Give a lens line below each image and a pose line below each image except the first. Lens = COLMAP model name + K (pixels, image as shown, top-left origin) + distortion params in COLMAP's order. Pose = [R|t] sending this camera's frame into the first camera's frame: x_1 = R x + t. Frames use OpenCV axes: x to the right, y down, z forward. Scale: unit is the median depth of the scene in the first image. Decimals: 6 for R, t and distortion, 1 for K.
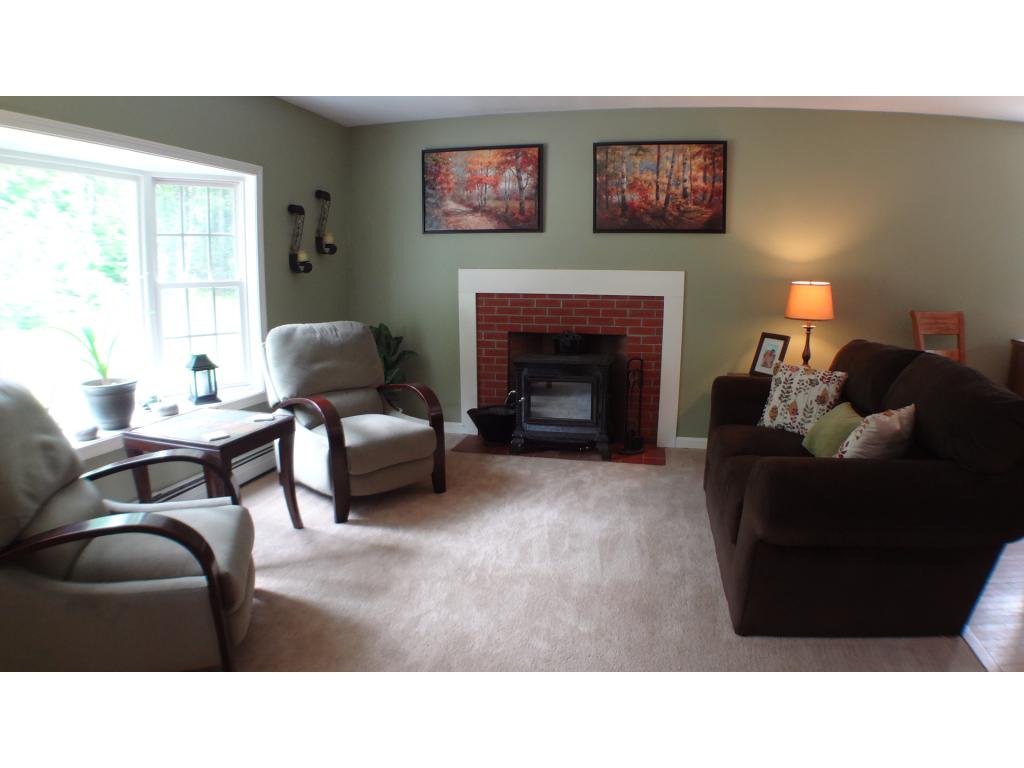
lens RADIAL K [[600.3, 0, 512.0], [0, 600.3, 384.0], [0, 0, 1]] dist [-0.201483, 0.046083]
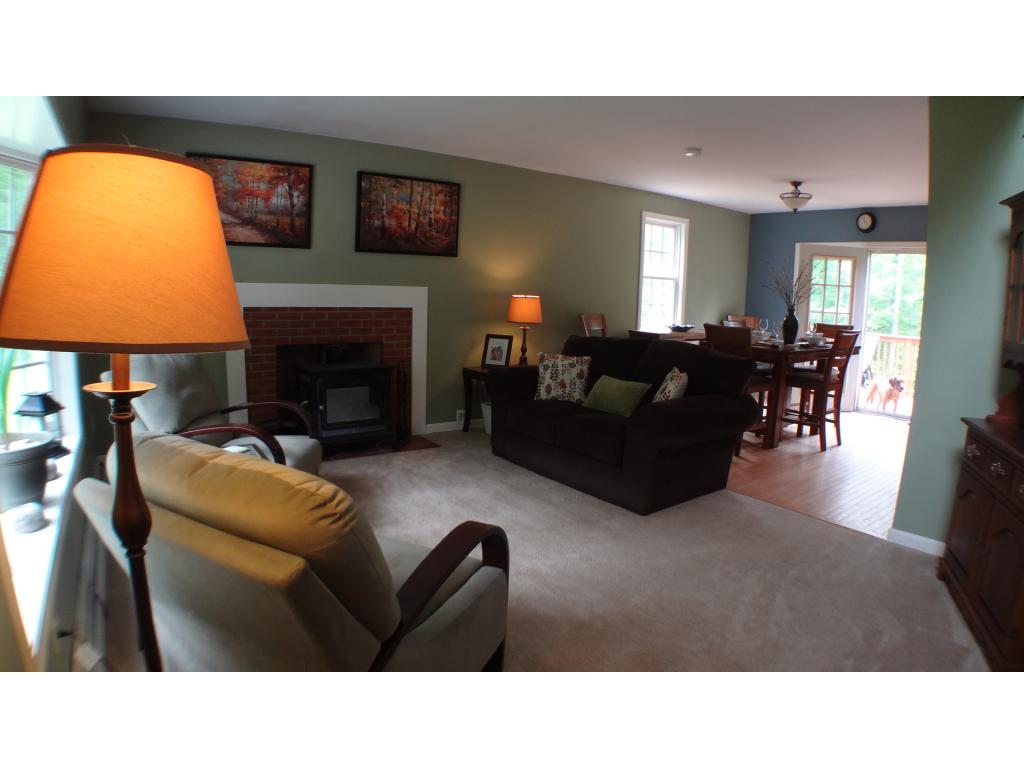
lens RADIAL K [[600.3, 0, 512.0], [0, 600.3, 384.0], [0, 0, 1]] dist [-0.201483, 0.046083]
pose [[0.651963, -0.091355, 0.752727, -0.535230], [0.102680, 0.994208, 0.031727, -0.013607], [-0.751266, 0.056605, 0.657568, 0.069819]]
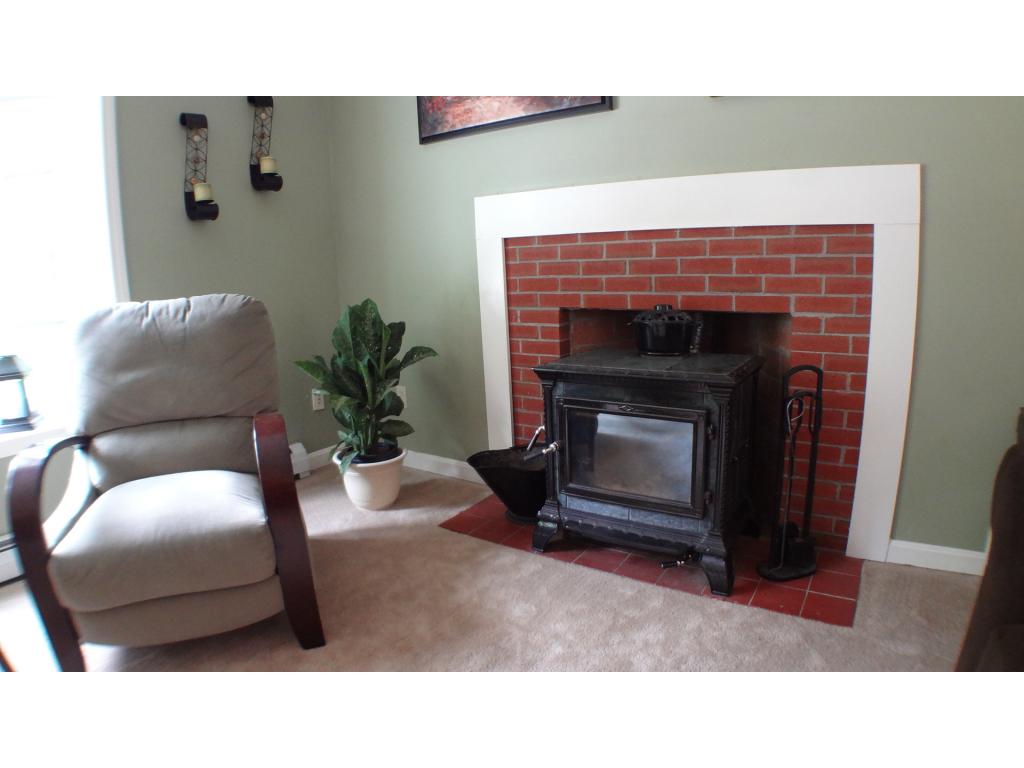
lens RADIAL K [[600.3, 0, 512.0], [0, 600.3, 384.0], [0, 0, 1]] dist [-0.201483, 0.046083]
pose [[0.936359, 0.028213, -0.349907, 0.154275], [-0.016241, 0.999179, 0.037103, -0.042944], [0.350667, -0.029059, 0.936049, 0.536278]]
